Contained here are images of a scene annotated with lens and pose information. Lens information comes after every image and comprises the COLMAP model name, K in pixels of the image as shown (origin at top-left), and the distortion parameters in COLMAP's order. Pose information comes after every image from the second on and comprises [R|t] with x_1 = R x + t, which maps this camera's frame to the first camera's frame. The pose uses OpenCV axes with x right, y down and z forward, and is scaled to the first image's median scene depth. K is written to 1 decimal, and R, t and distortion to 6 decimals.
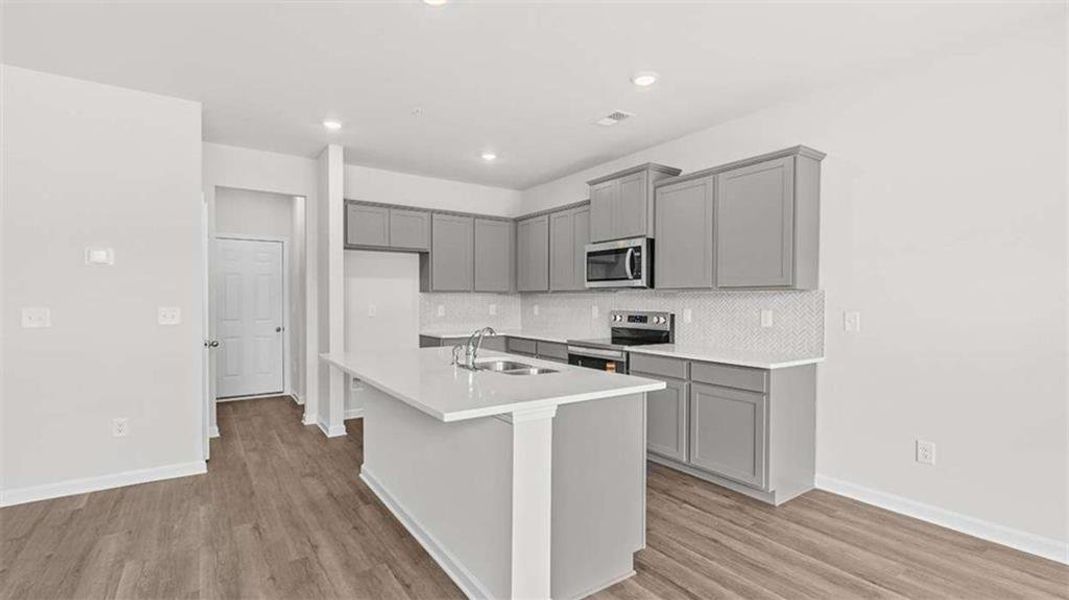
lens RADIAL K [[487.6, 0, 536.6], [0, 487.6, 304.7], [0, 0, 1]] dist [0.003398, -0.002089]
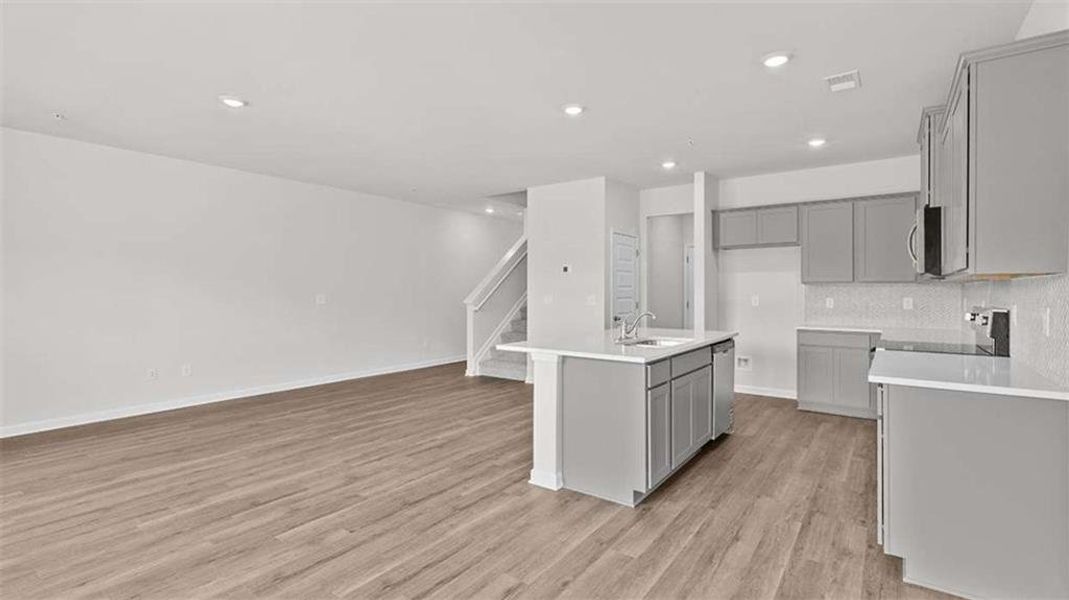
lens RADIAL K [[487.6, 0, 535.2], [0, 487.6, 289.9], [0, 0, 1]] dist [0.003398, -0.002089]
pose [[0.325043, -0.003702, -0.945692, 0.758257], [-0.010269, 0.999920, -0.007444, -0.000280], [0.945644, 0.012131, 0.324979, 0.196848]]
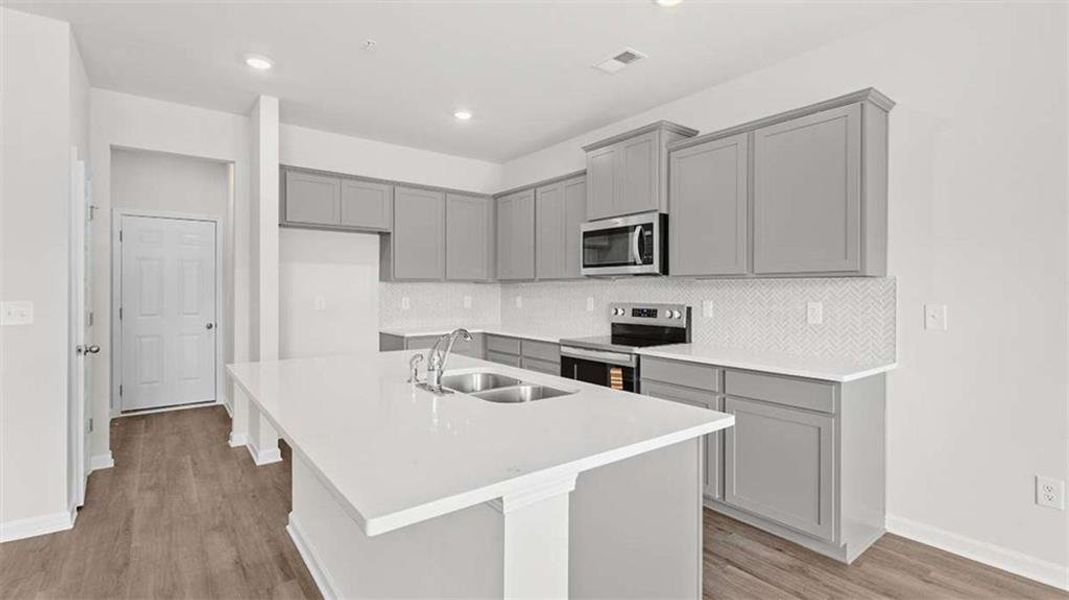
lens RADIAL K [[487.6, 0, 539.4], [0, 487.6, 292.1], [0, 0, 1]] dist [0.003398, -0.002089]
pose [[0.998535, -0.001464, 0.054099, -0.017172], [0.001798, 0.999980, -0.006129, -0.001467], [-0.054088, 0.006217, 0.998517, 0.209979]]
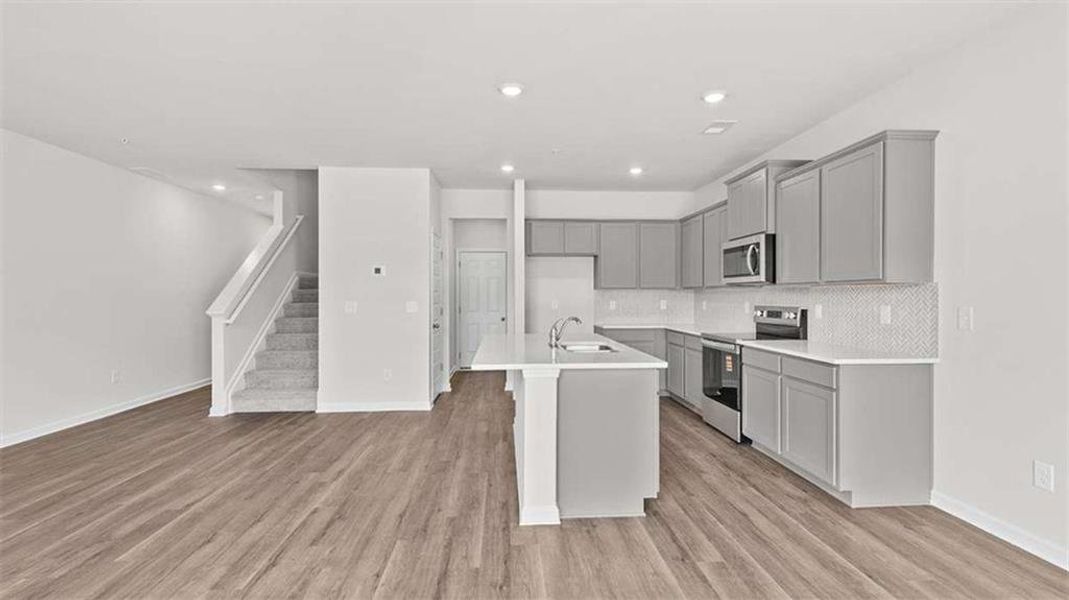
lens RADIAL K [[487.6, 0, 531.6], [0, 487.6, 297.2], [0, 0, 1]] dist [0.003398, -0.002089]
pose [[0.852584, -0.003445, -0.522578, 0.349486], [-0.000103, 0.999977, -0.006760, 0.001488], [0.522590, 0.005817, 0.852564, -0.122762]]
